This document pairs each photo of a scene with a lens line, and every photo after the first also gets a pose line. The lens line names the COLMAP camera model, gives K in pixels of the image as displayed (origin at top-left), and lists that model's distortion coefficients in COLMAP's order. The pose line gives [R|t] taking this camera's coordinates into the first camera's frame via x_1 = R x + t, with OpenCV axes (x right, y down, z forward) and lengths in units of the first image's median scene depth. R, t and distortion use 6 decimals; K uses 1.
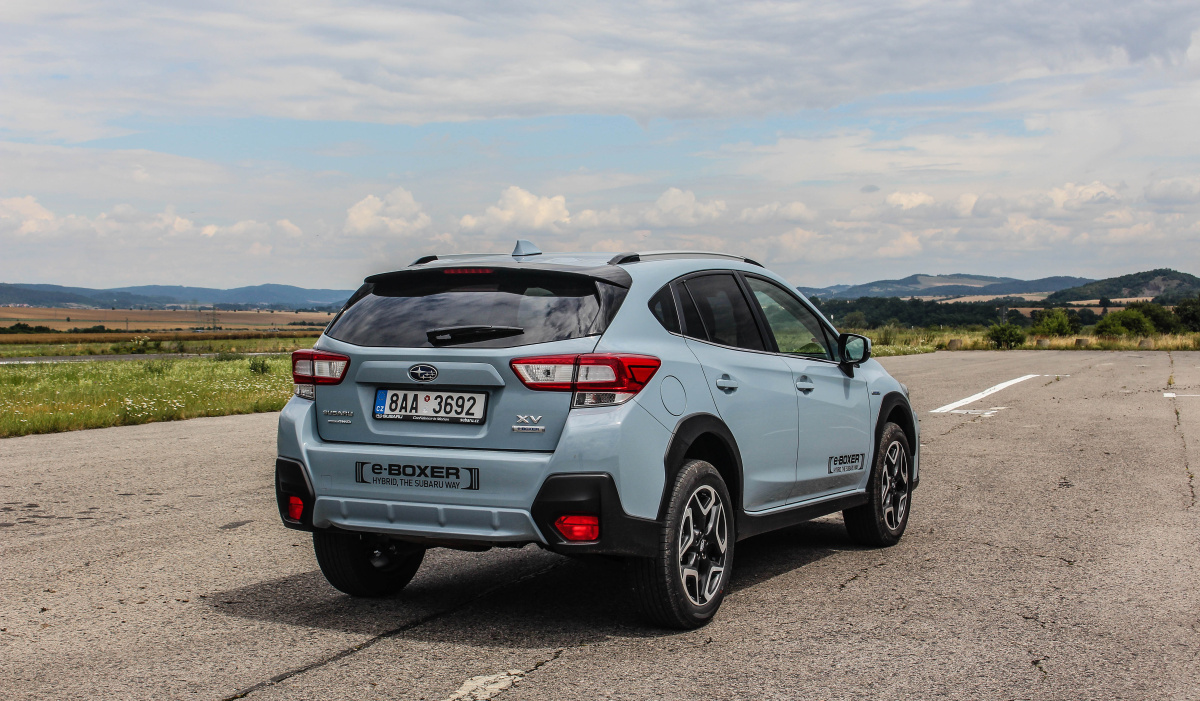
lens RADIAL K [[1773.3, 0, 600.3], [0, 1773.3, 346.6], [0, 0, 1]] dist [0.153465, 0.000000]
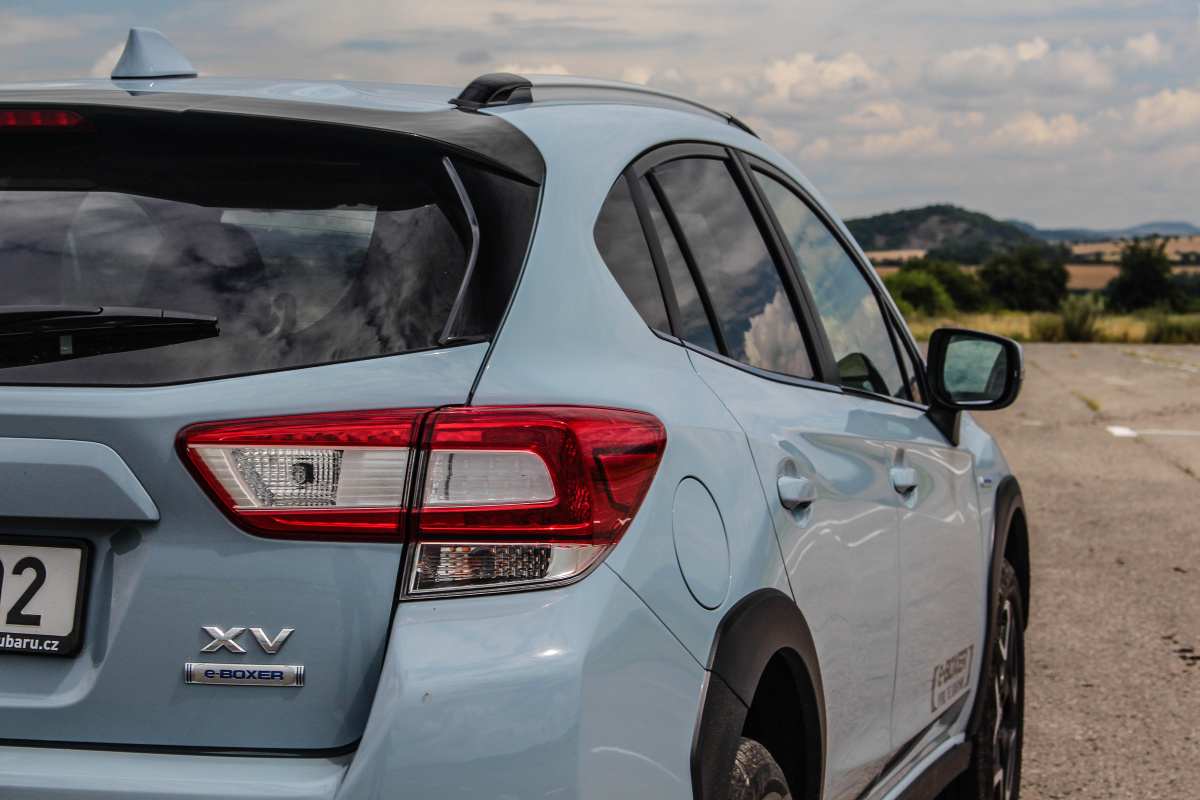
lens RADIAL K [[3021.6, 0, 600.1], [0, 3021.6, 404.6], [0, 0, 1]] dist [0.067024, 0.000000]
pose [[0.979042, 0.001125, 0.203656, -0.082311], [-0.006295, 0.999674, 0.024739, -0.008586], [-0.203561, -0.025503, 0.978730, 0.514545]]
